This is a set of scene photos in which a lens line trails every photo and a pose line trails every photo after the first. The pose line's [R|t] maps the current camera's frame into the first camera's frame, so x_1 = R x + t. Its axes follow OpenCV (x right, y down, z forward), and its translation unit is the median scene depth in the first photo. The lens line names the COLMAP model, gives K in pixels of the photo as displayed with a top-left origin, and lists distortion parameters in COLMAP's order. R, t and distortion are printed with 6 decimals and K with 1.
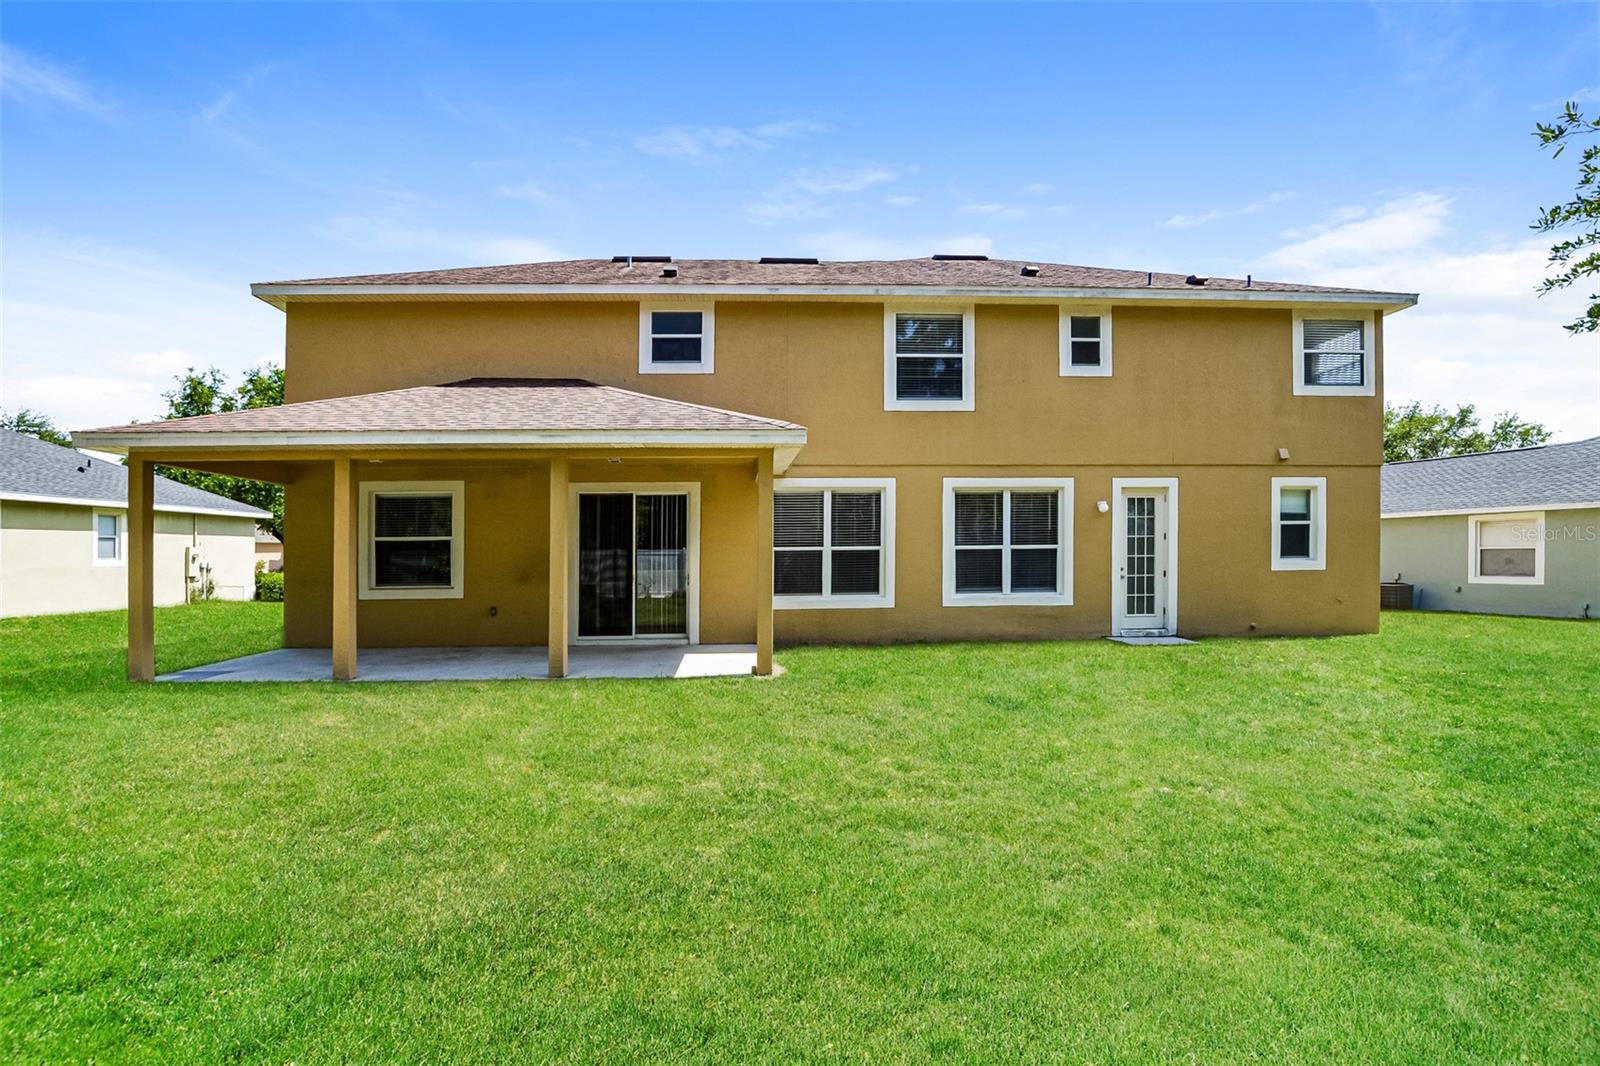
lens RADIAL K [[704.7, 0, 797.1], [0, 704.7, 539.7], [0, 0, 1]] dist [-0.009236, -0.001072]
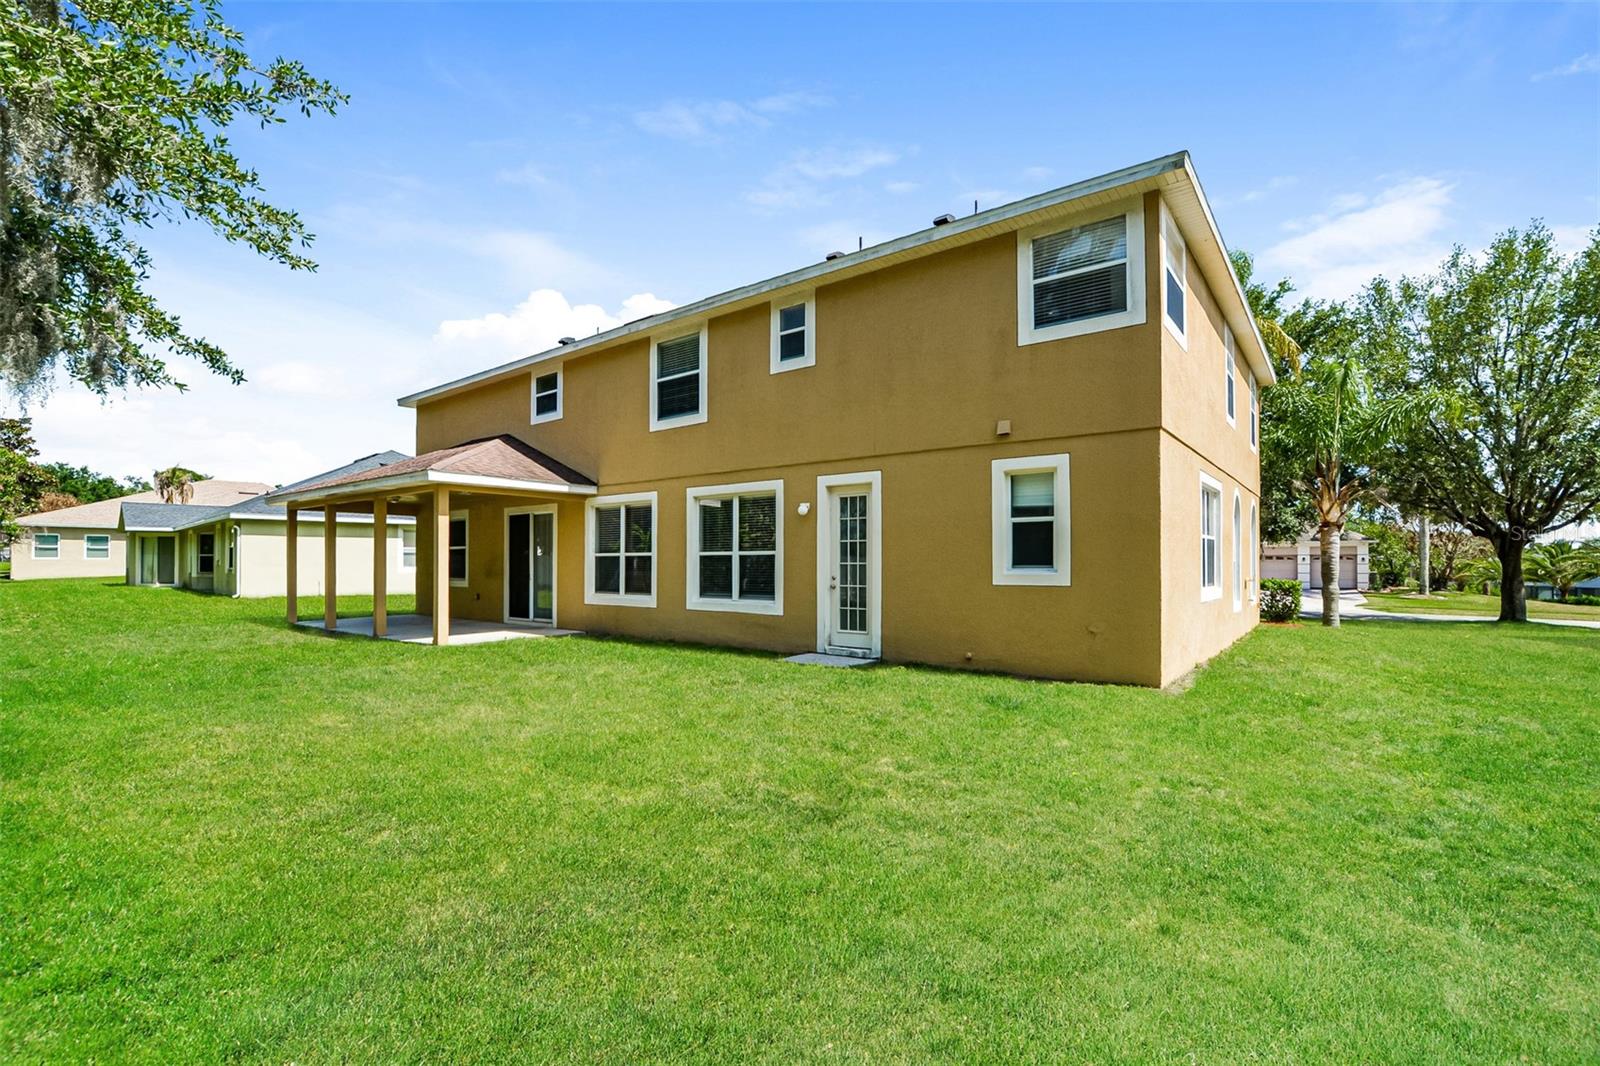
lens RADIAL K [[704.7, 0, 802.0], [0, 704.7, 542.1], [0, 0, 1]] dist [-0.009236, -0.001072]
pose [[0.765182, -0.011074, -0.643719, 1.012626], [-0.003834, 0.999756, -0.021757, 0.016006], [0.643803, 0.019116, 0.764953, 0.296616]]
